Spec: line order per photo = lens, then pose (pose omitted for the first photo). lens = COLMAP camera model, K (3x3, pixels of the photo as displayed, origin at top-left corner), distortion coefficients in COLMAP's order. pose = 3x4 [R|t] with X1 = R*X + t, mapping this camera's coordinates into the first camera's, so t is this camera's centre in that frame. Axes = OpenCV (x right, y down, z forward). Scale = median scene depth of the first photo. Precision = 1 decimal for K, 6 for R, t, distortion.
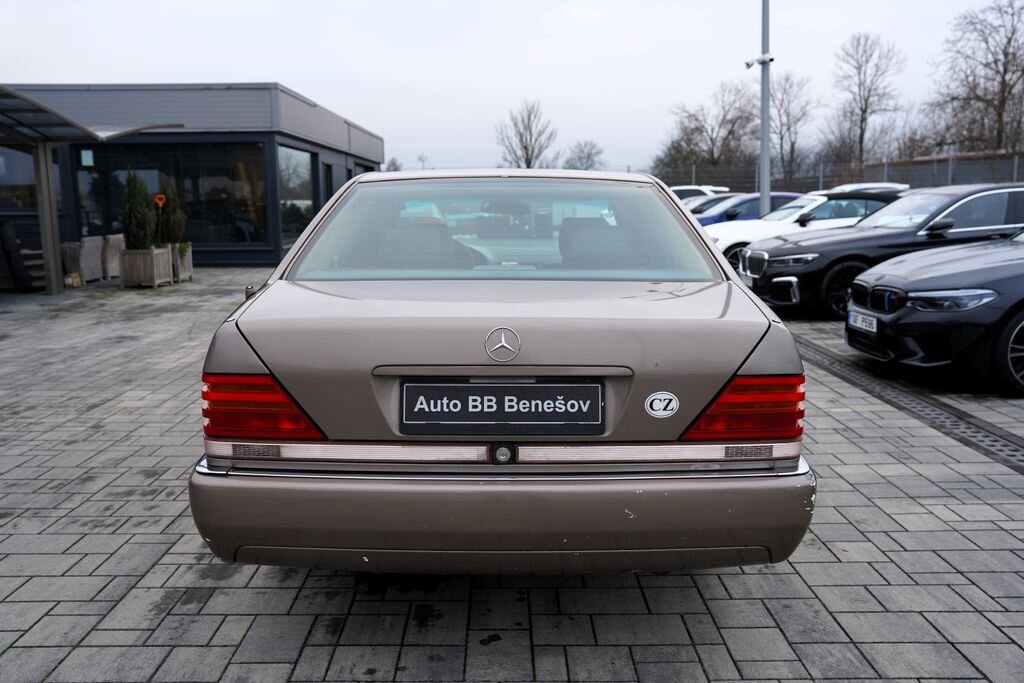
lens RADIAL K [[844.5, 0, 509.0], [0, 844.5, 335.3], [0, 0, 1]] dist [-0.055958, 0.098129]
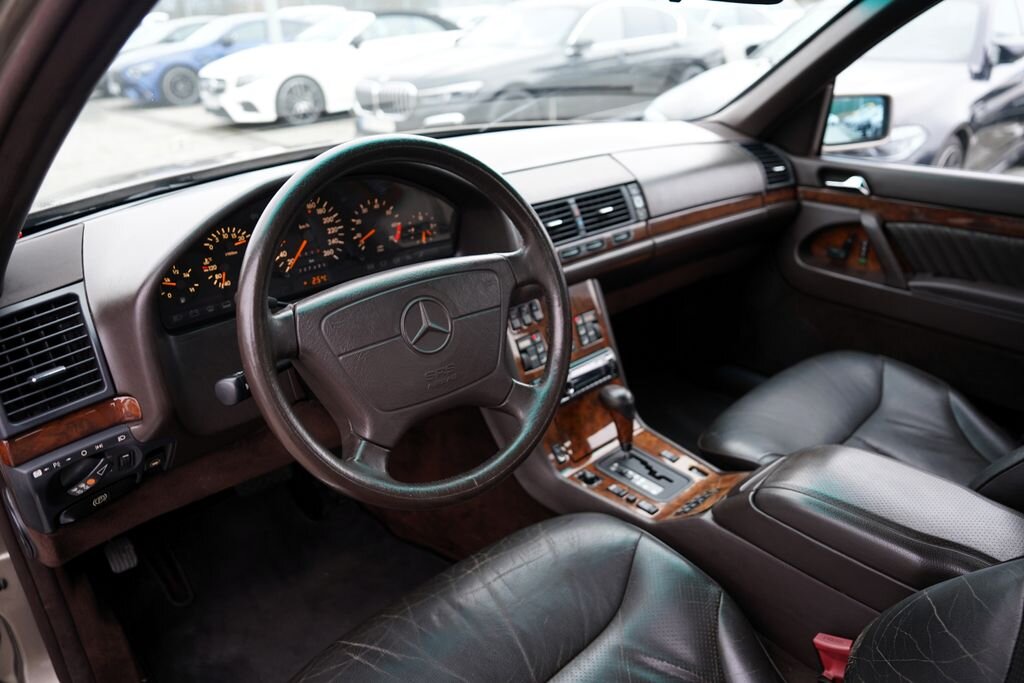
lens RADIAL K [[693.1, 0, 517.1], [0, 693.1, 338.8], [0, 0, 1]] dist [-0.105478, 0.071847]
pose [[0.726642, -0.292884, 0.621459, -0.071893], [0.116204, 0.943939, 0.308993, -0.053051], [-0.677118, -0.152311, 0.719939, 0.394996]]
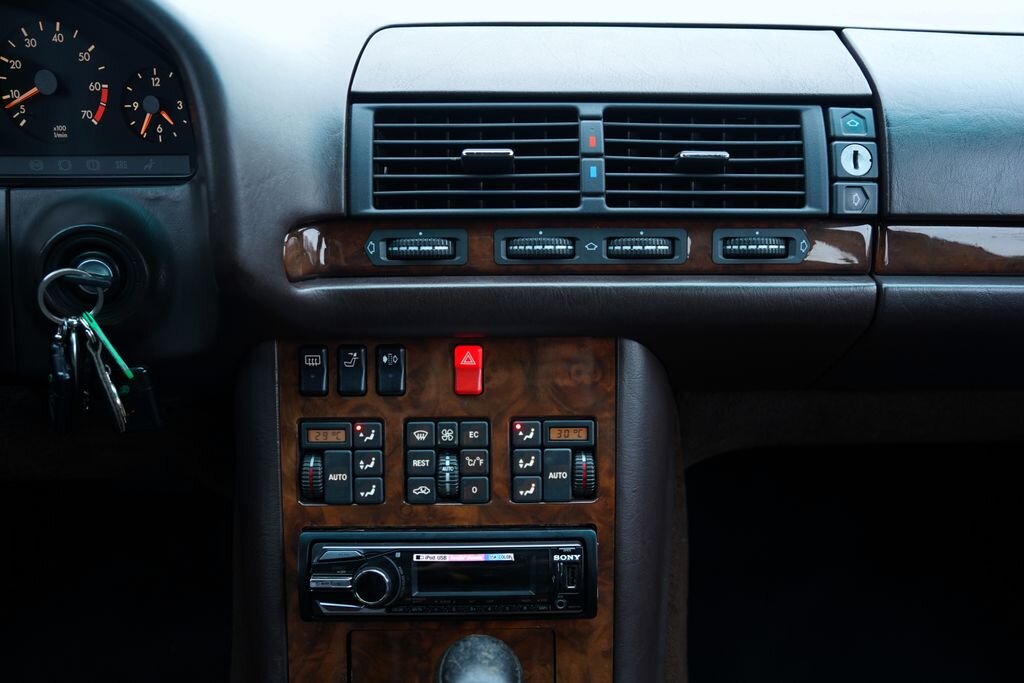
lens RADIAL K [[707.0, 0, 520.0], [0, 707.0, 339.4], [0, 0, 1]] dist [-0.100033, 0.073967]
pose [[0.999534, -0.010162, 0.028800, 0.001008], [0.002162, 0.964189, 0.265208, -0.037364], [-0.030464, -0.265022, 0.963761, 0.428297]]
